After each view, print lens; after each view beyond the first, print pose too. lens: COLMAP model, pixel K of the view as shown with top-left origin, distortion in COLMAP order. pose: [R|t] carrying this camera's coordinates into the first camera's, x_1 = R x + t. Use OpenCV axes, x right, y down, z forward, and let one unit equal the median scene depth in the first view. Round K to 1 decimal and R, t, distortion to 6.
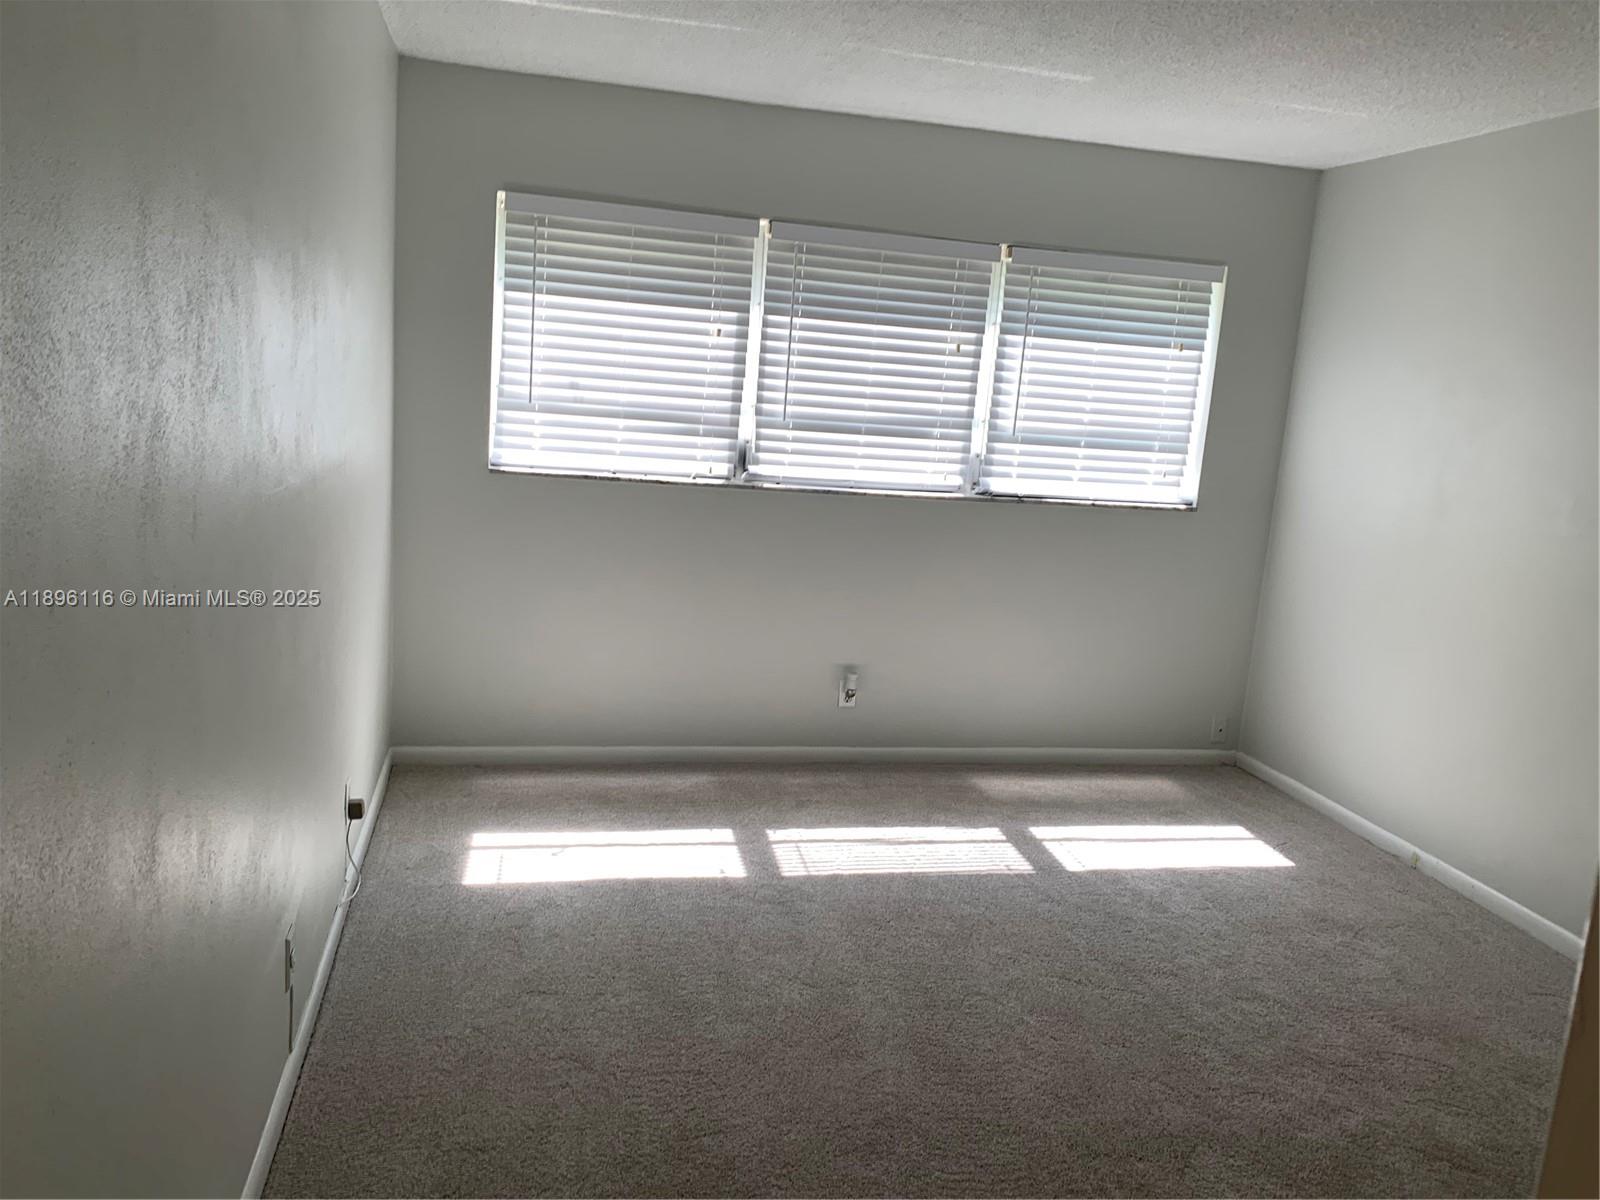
lens RADIAL K [[1204.2, 0, 781.3], [0, 1204.2, 607.9], [0, 0, 1]] dist [0.051825, -0.096480]
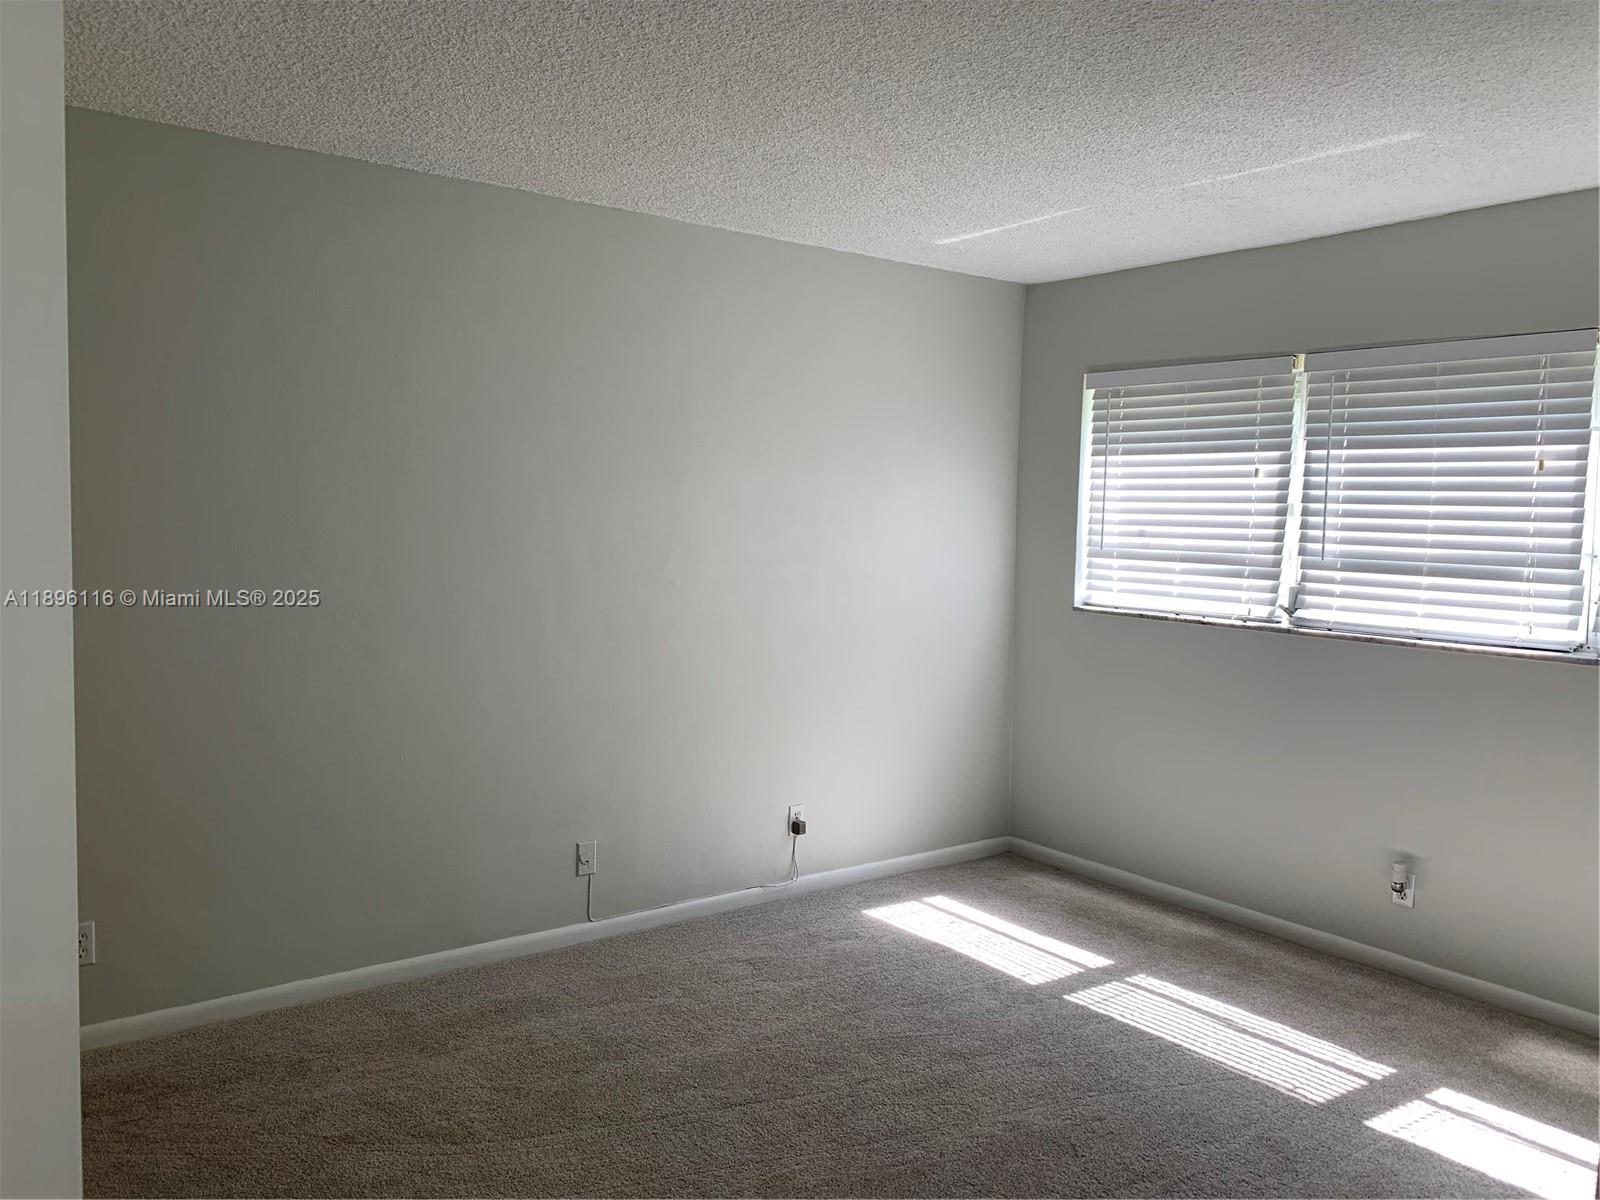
lens RADIAL K [[1204.2, 0, 781.3], [0, 1204.2, 607.9], [0, 0, 1]] dist [0.051825, -0.096480]
pose [[0.416730, 0.009501, -0.908981, 0.675457], [-0.162191, 0.984678, -0.064065, 0.005316], [0.894444, 0.174126, 0.411886, 0.265888]]
